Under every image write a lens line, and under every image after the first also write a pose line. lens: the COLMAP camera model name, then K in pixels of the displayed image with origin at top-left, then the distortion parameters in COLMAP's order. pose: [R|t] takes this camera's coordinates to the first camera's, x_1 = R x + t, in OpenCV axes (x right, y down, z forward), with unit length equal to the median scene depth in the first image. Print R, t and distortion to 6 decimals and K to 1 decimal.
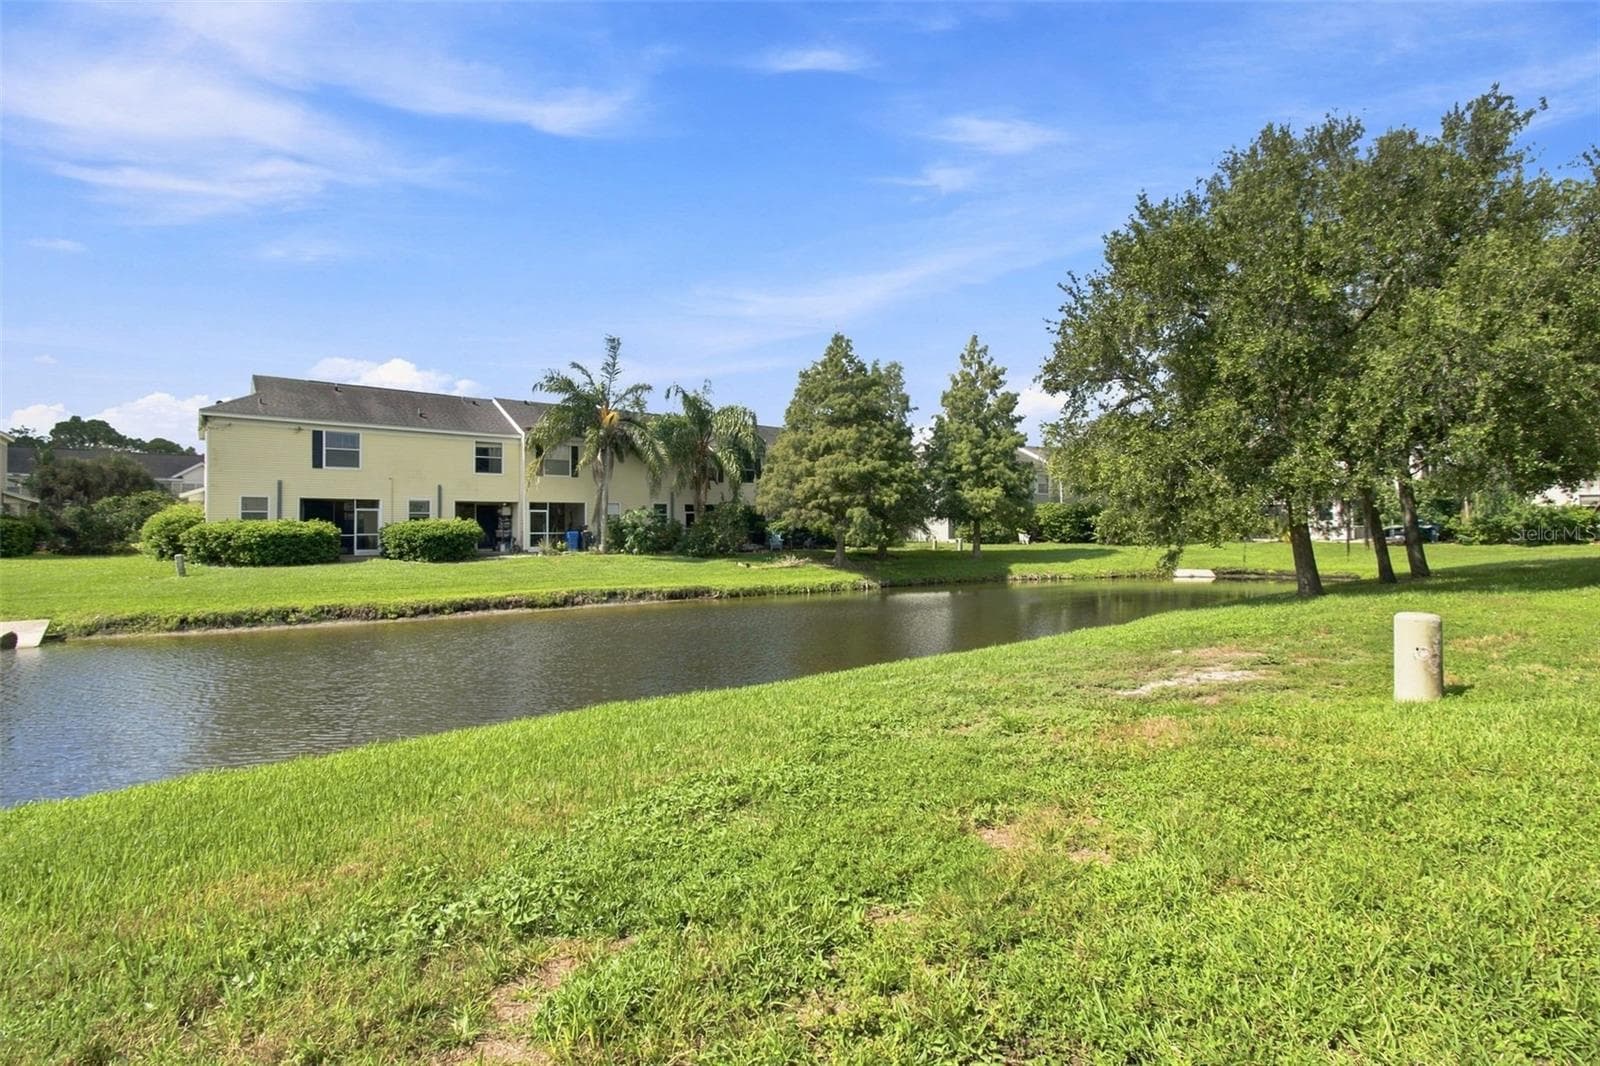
lens RADIAL K [[741.4, 0, 796.0], [0, 741.4, 523.3], [0, 0, 1]] dist [0.001229, 0.000400]
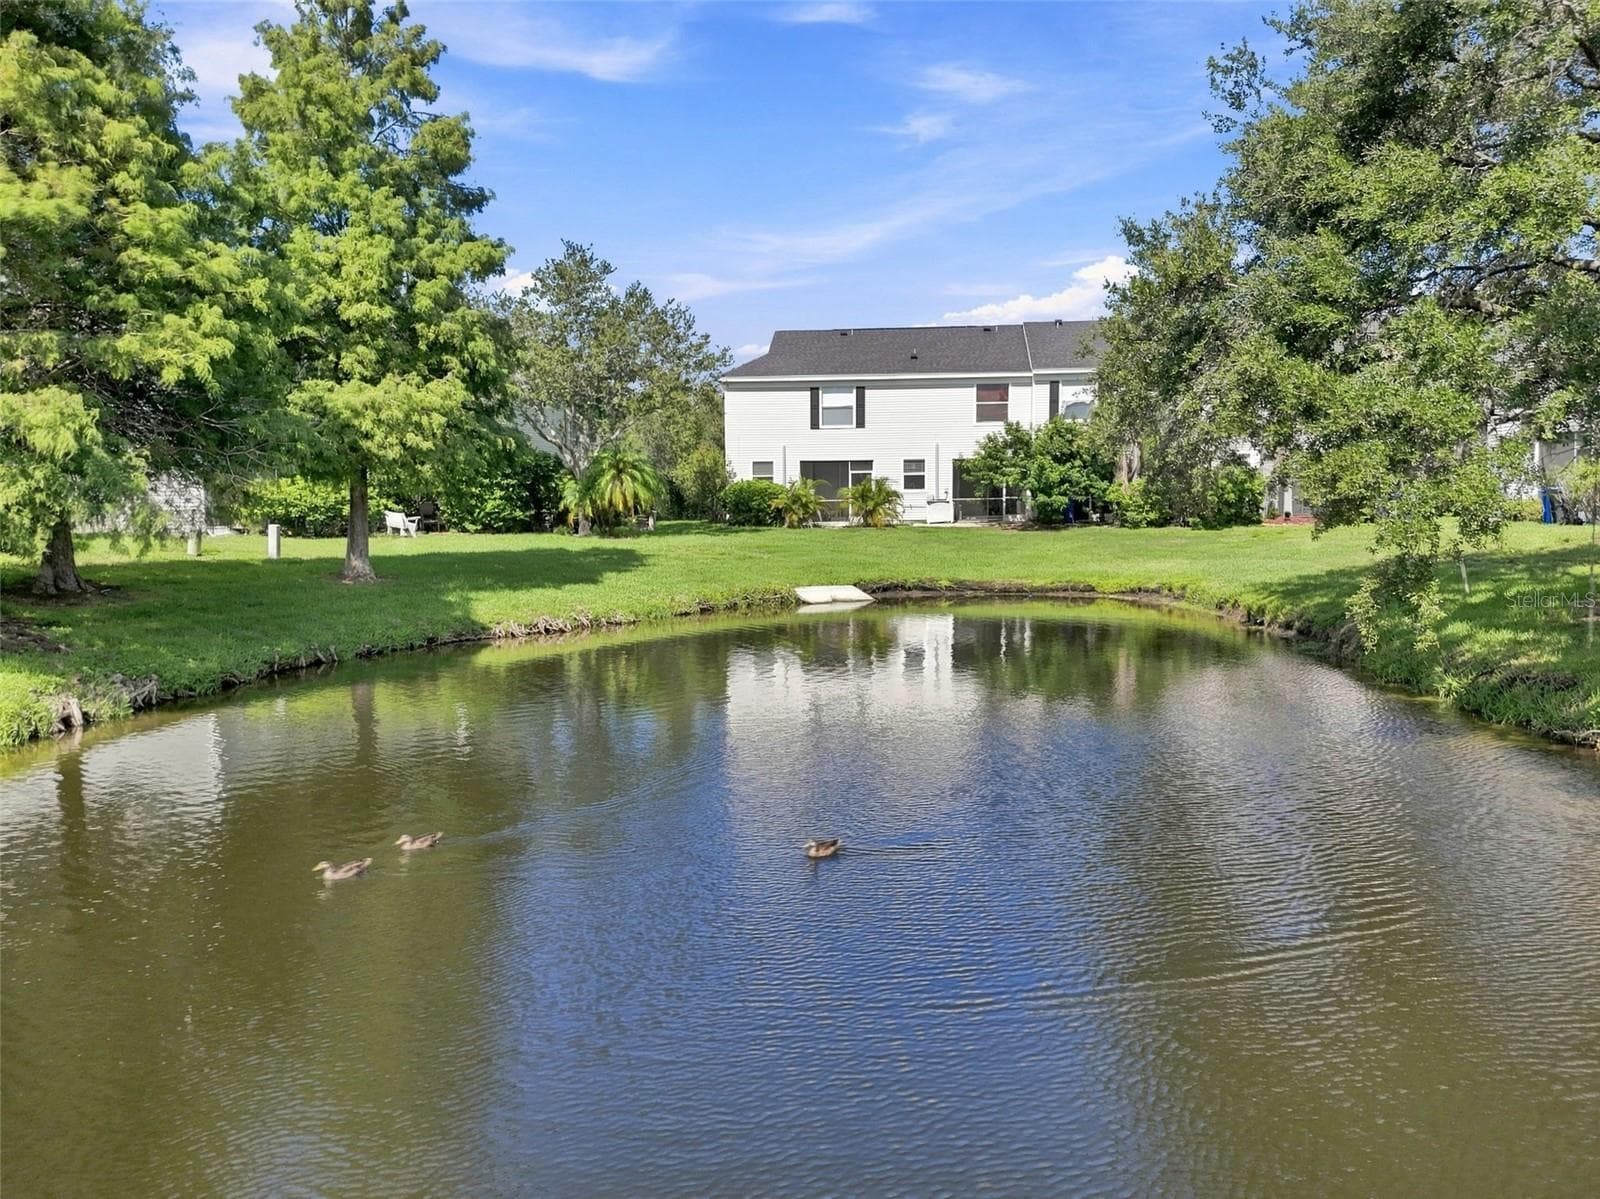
lens RADIAL K [[1155.9, 0, 830.3], [0, 1155.9, 604.2], [0, 0, 1]] dist [0.001141, 0.000283]
pose [[0.687651, -0.056288, 0.723856, -0.009488], [-0.008820, 0.996269, 0.085850, 0.011051], [-0.725988, -0.065419, 0.684589, 0.543681]]
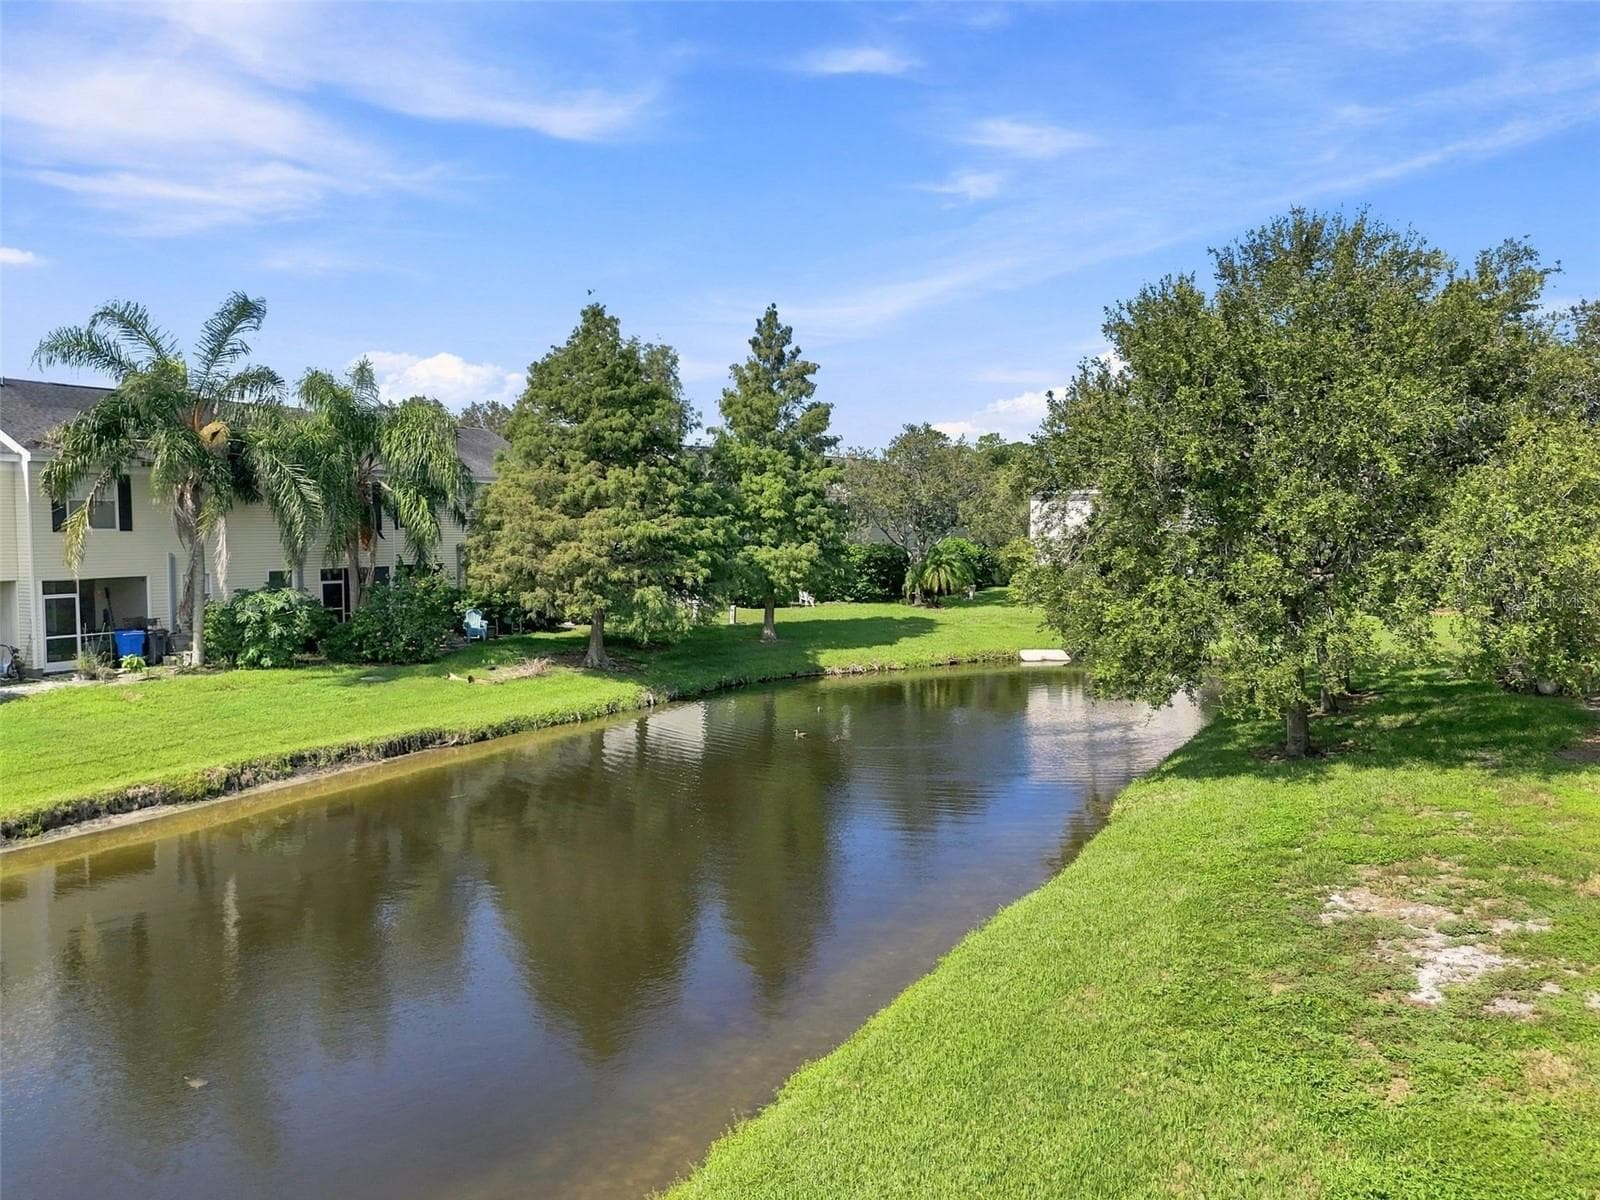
lens RADIAL K [[1164.9, 0, 808.9], [0, 1164.9, 628.2], [0, 0, 1]] dist [0.100178, -0.116751]
pose [[0.918589, -0.028538, 0.394184, -0.188759], [-0.009397, 0.995530, 0.093974, -0.080791], [-0.395103, -0.090028, 0.914215, -0.017952]]
